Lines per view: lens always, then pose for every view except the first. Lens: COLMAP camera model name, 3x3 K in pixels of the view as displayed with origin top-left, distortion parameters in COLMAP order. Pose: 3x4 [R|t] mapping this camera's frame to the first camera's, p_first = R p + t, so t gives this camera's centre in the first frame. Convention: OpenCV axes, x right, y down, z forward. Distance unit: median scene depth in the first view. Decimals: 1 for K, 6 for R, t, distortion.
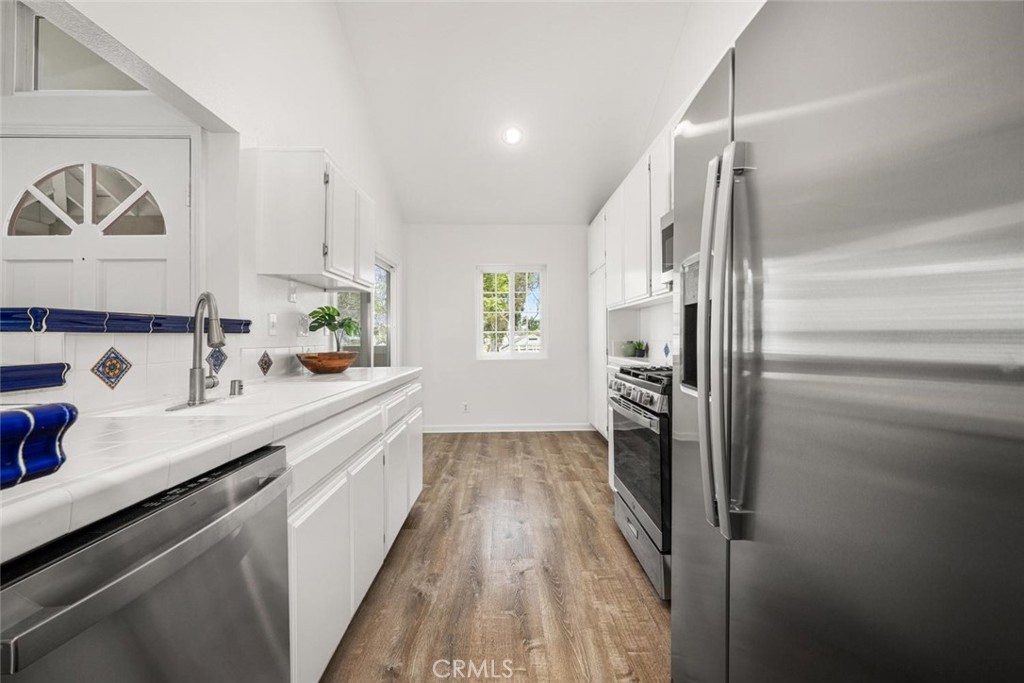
lens RADIAL K [[410.7, 0, 515.2], [0, 410.7, 339.1], [0, 0, 1]] dist [0.001548, -0.000022]
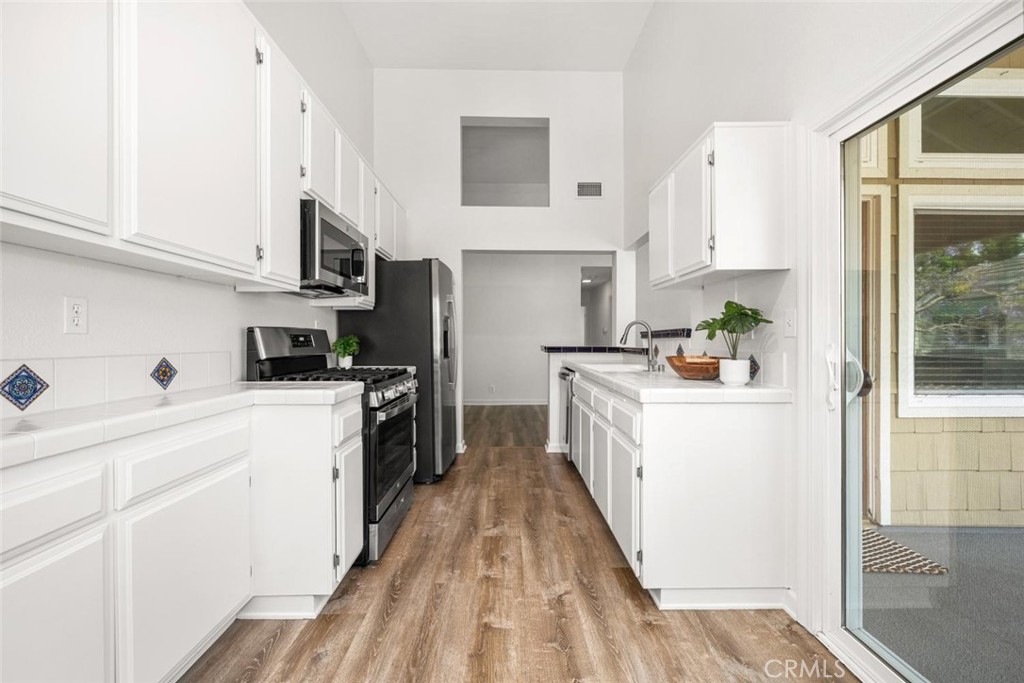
lens RADIAL K [[410.7, 0, 508.9], [0, 410.7, 339.8], [0, 0, 1]] dist [0.001548, -0.000022]
pose [[-0.999706, 0.007783, 0.022963, -0.056077], [0.007896, 0.999957, 0.004839, -0.015358], [-0.022924, 0.005019, -0.999725, 2.100550]]
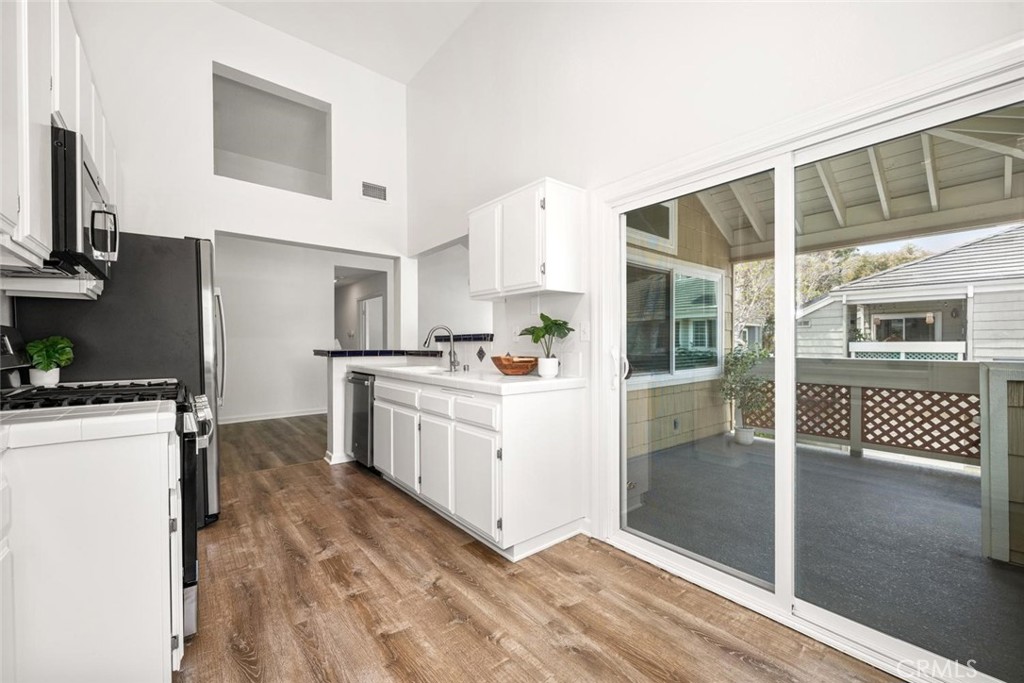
lens RADIAL K [[410.7, 0, 512.3], [0, 410.7, 345.5], [0, 0, 1]] dist [0.001548, -0.000022]
pose [[-0.792912, 0.011858, -0.609221, 0.273764], [0.003955, 0.999890, 0.014315, -0.017396], [0.609324, 0.008941, -0.792871, 2.069228]]
